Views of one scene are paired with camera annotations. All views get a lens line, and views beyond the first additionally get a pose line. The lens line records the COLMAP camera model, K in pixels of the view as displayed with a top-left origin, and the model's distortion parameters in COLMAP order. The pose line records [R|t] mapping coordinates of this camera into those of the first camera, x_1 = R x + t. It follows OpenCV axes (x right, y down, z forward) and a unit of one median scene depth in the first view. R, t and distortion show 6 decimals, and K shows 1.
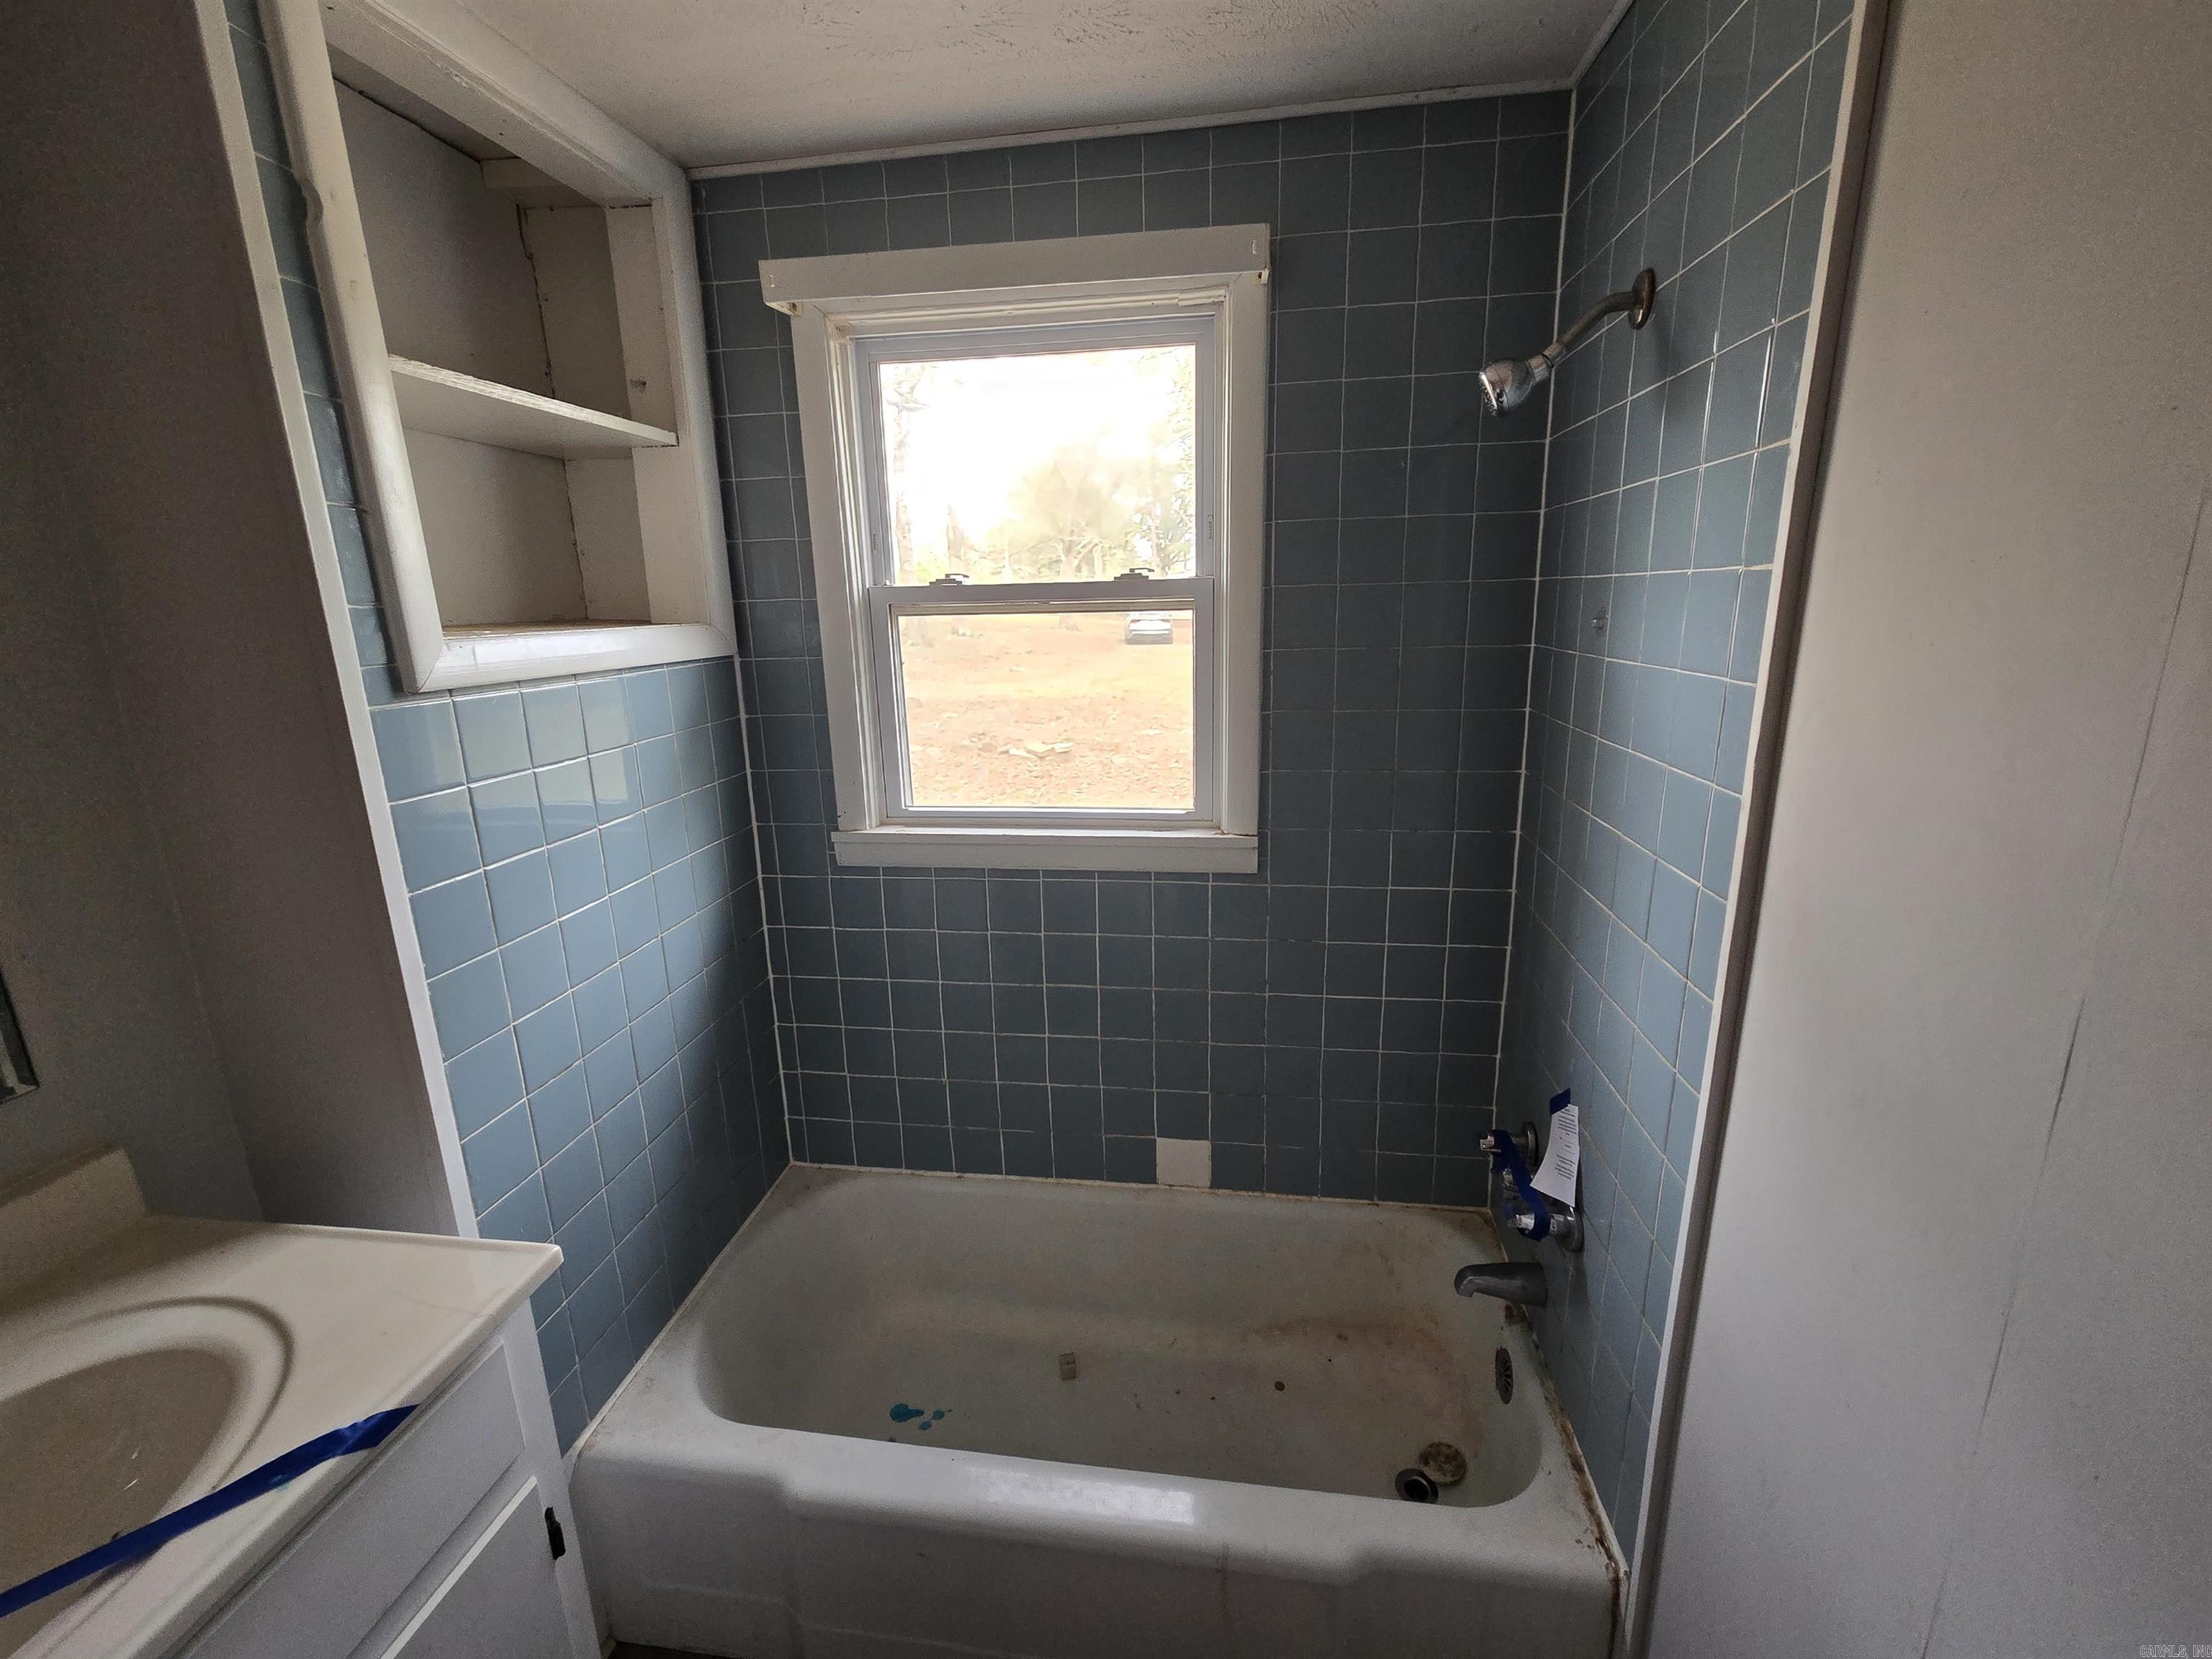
lens RADIAL K [[912.3, 0, 1108.4], [0, 912.3, 822.8], [0, 0, 1]] dist [-0.003273, 0.000029]
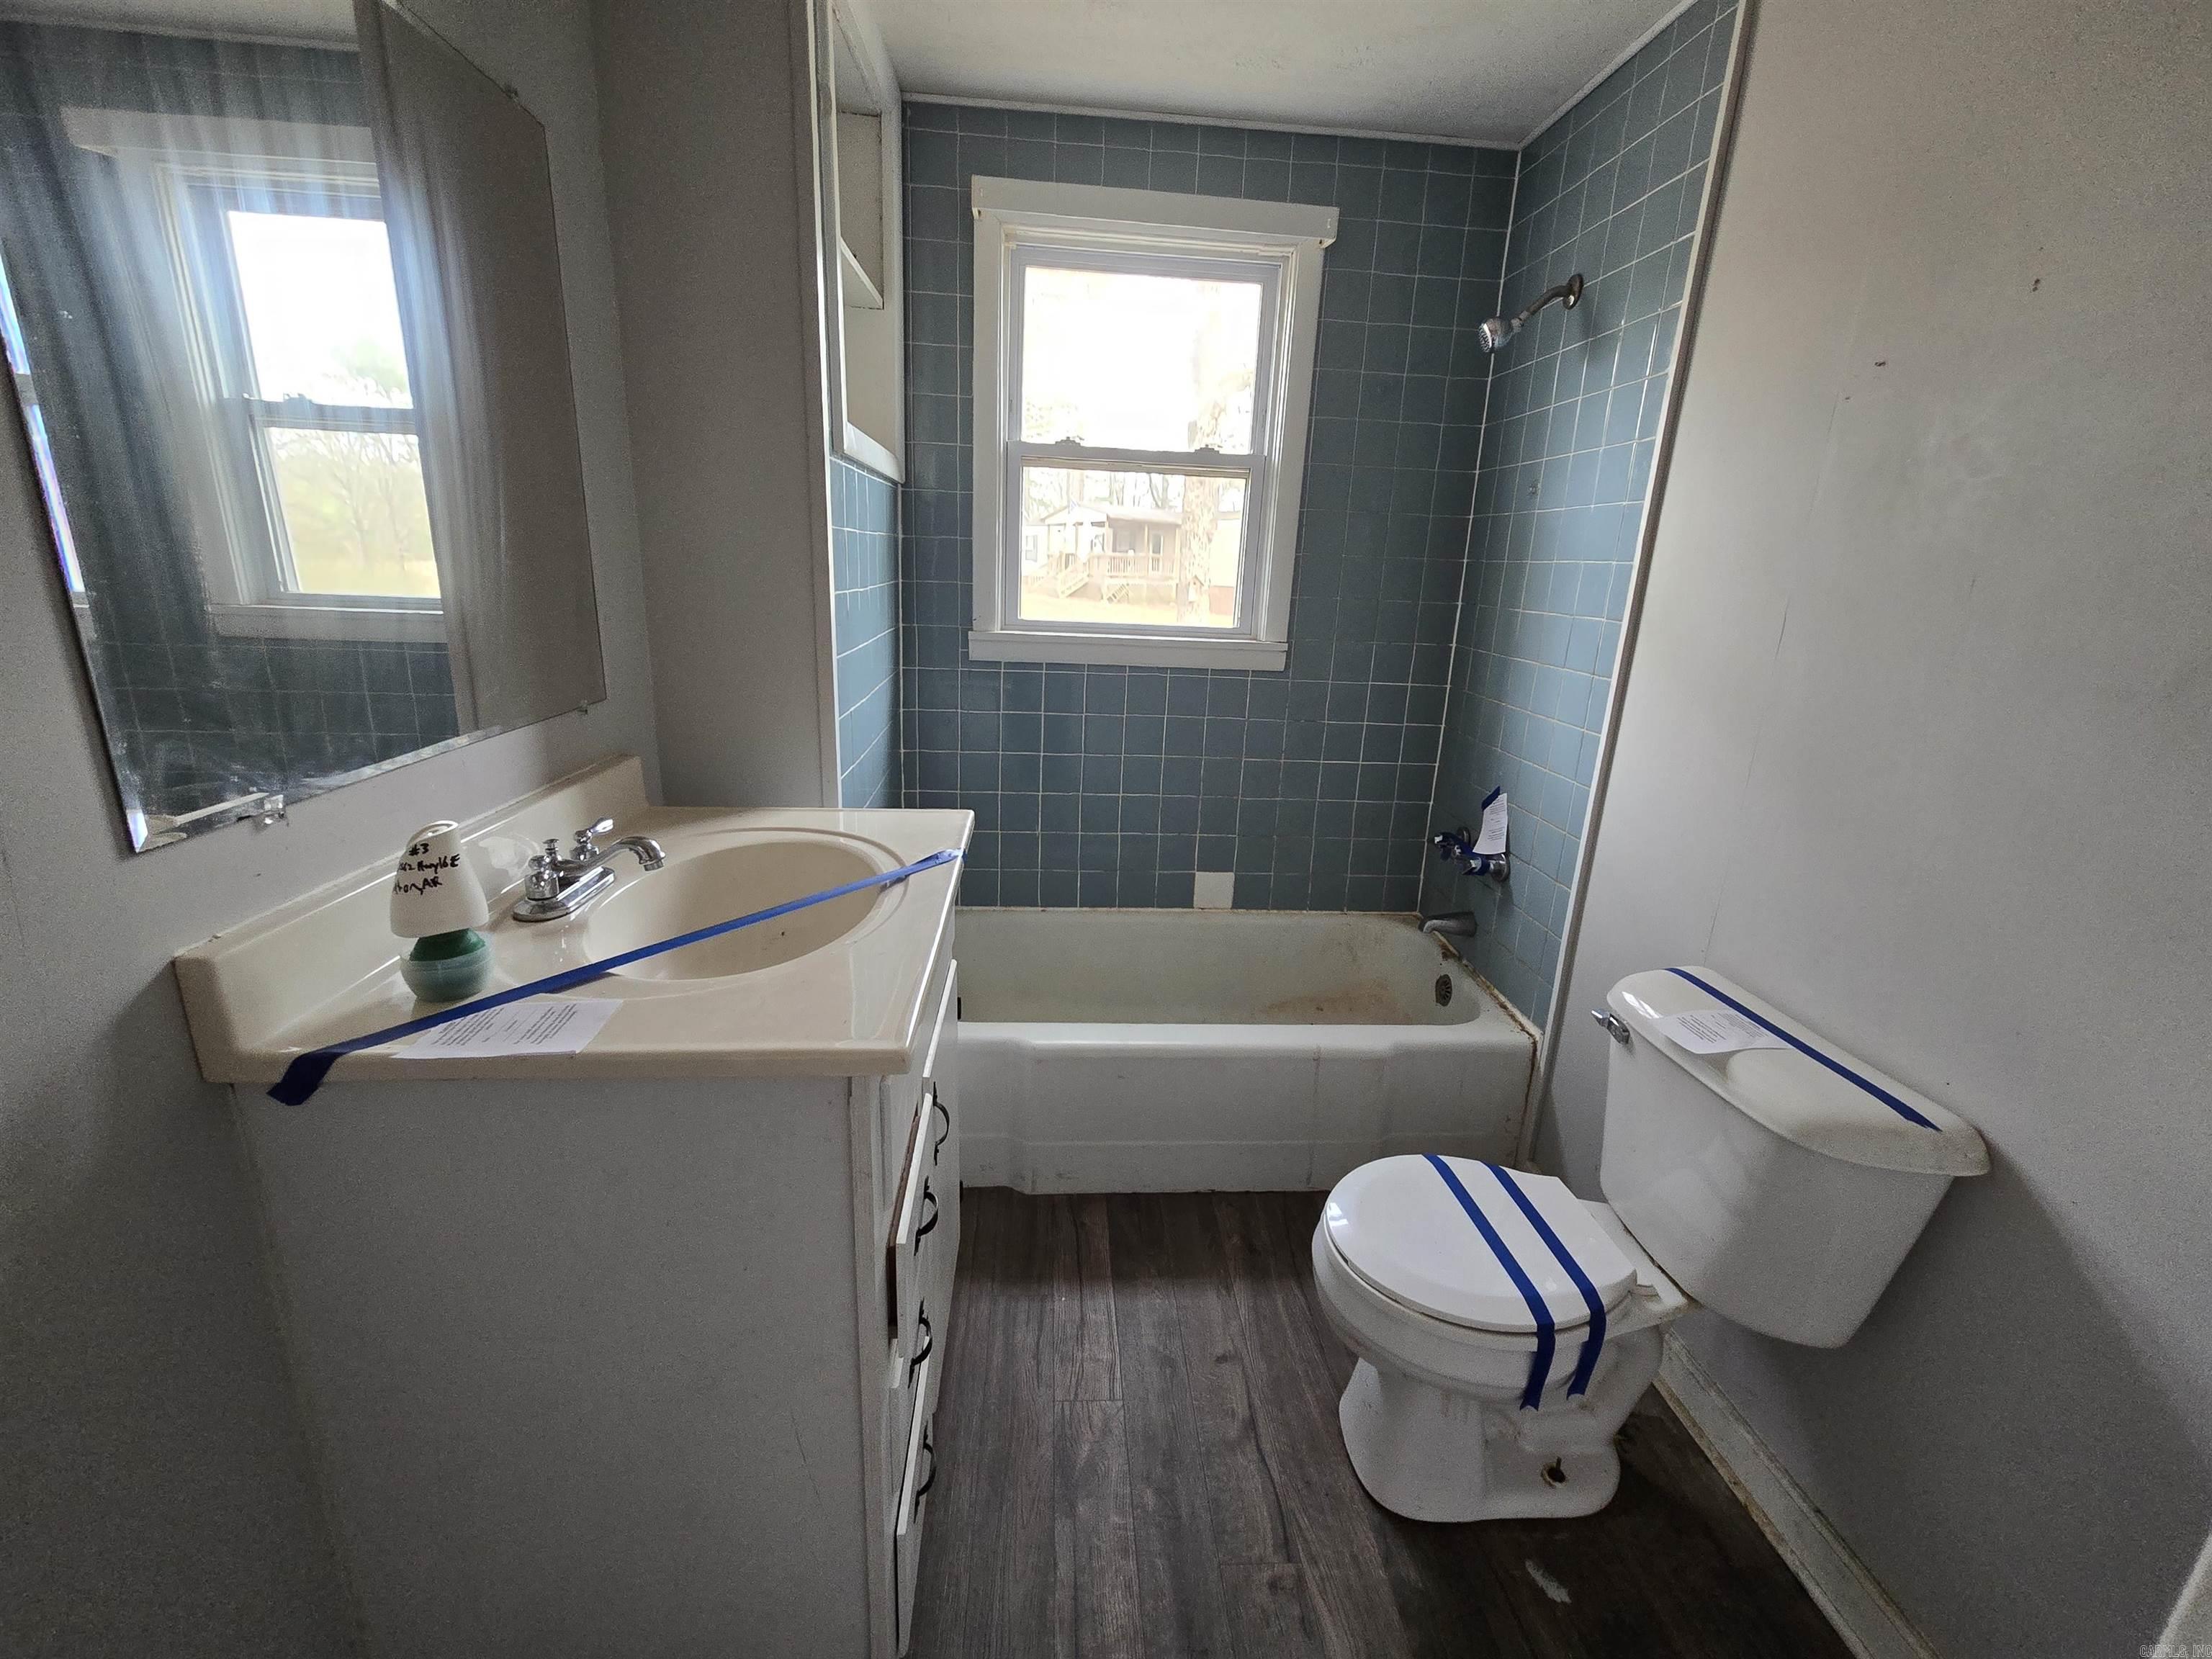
lens RADIAL K [[908.2, 0, 1111.6], [0, 908.2, 816.2], [0, 0, 1]] dist [-0.003273, 0.000405]
pose [[0.974289, 0.006716, 0.225201, -0.429053], [-0.014722, 0.999317, 0.033891, 0.246292], [-0.224820, -0.036335, 0.973723, -0.336250]]
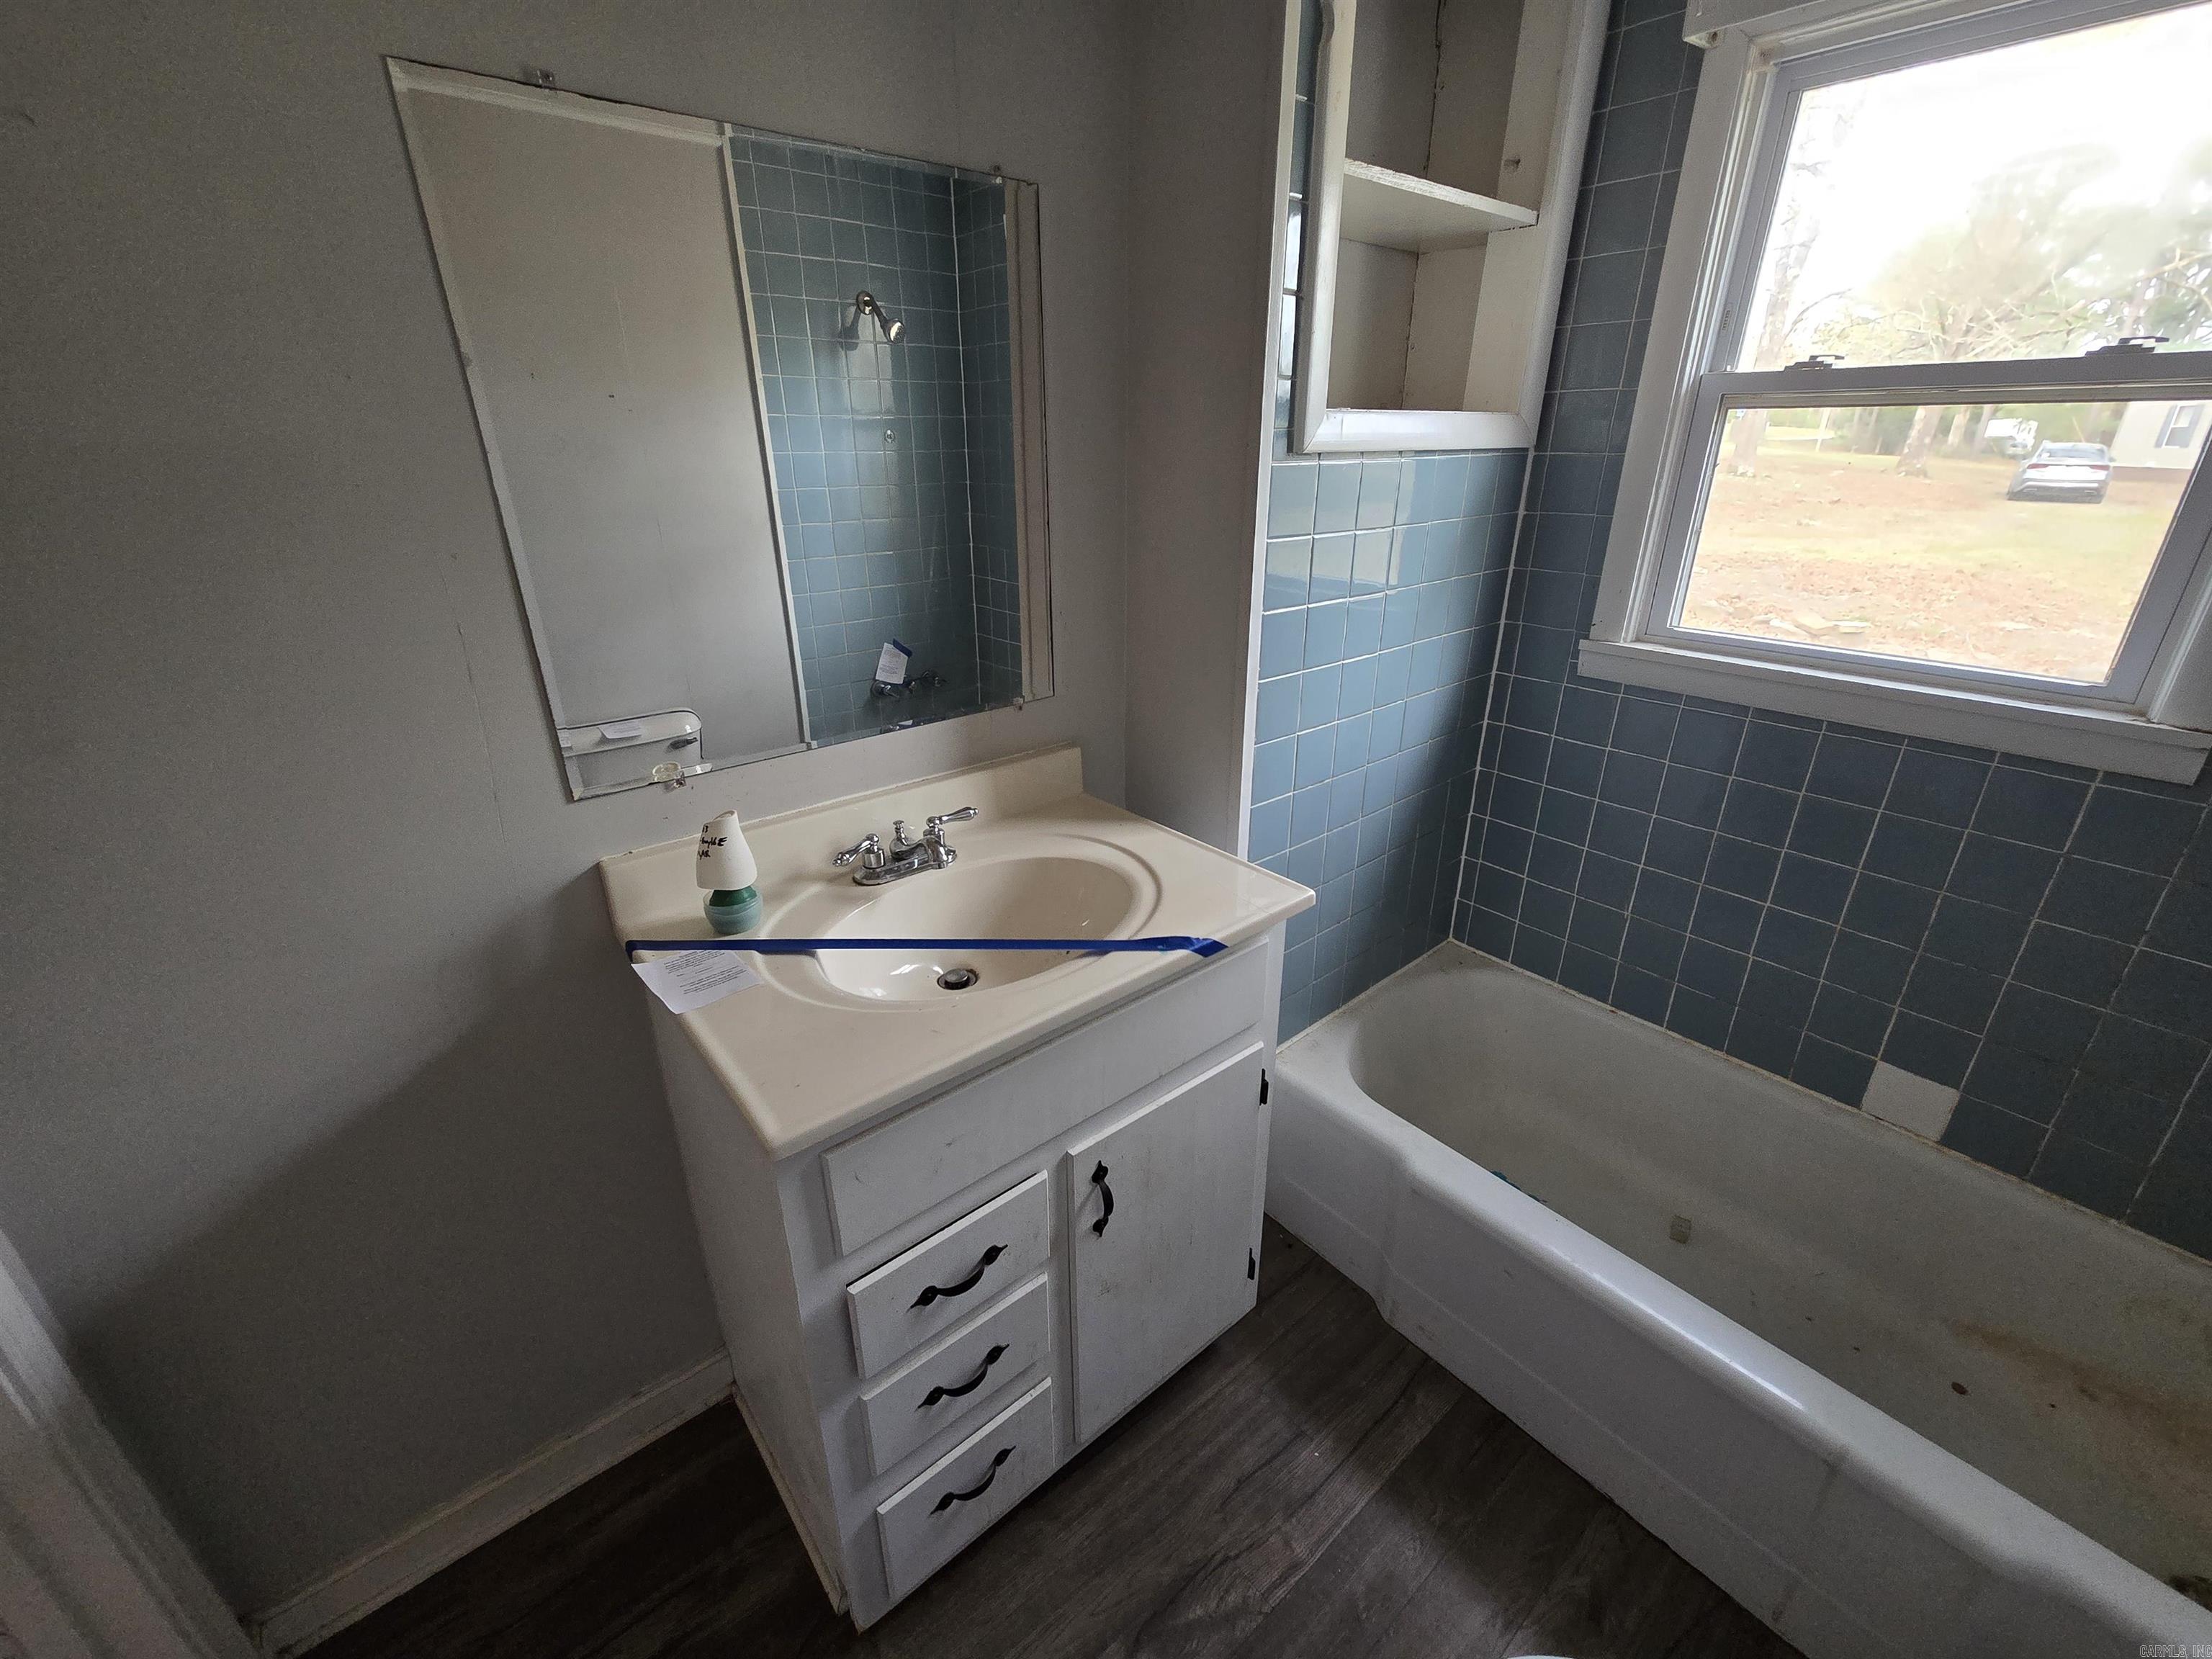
lens RADIAL K [[908.2, 0, 1111.6], [0, 908.2, 816.2], [0, 0, 1]] dist [-0.003273, 0.000405]
pose [[0.741700, 0.277579, -0.610599, -0.028962], [-0.171221, 0.958542, 0.227771, 0.064668], [0.648509, -0.064390, 0.758478, -0.104468]]
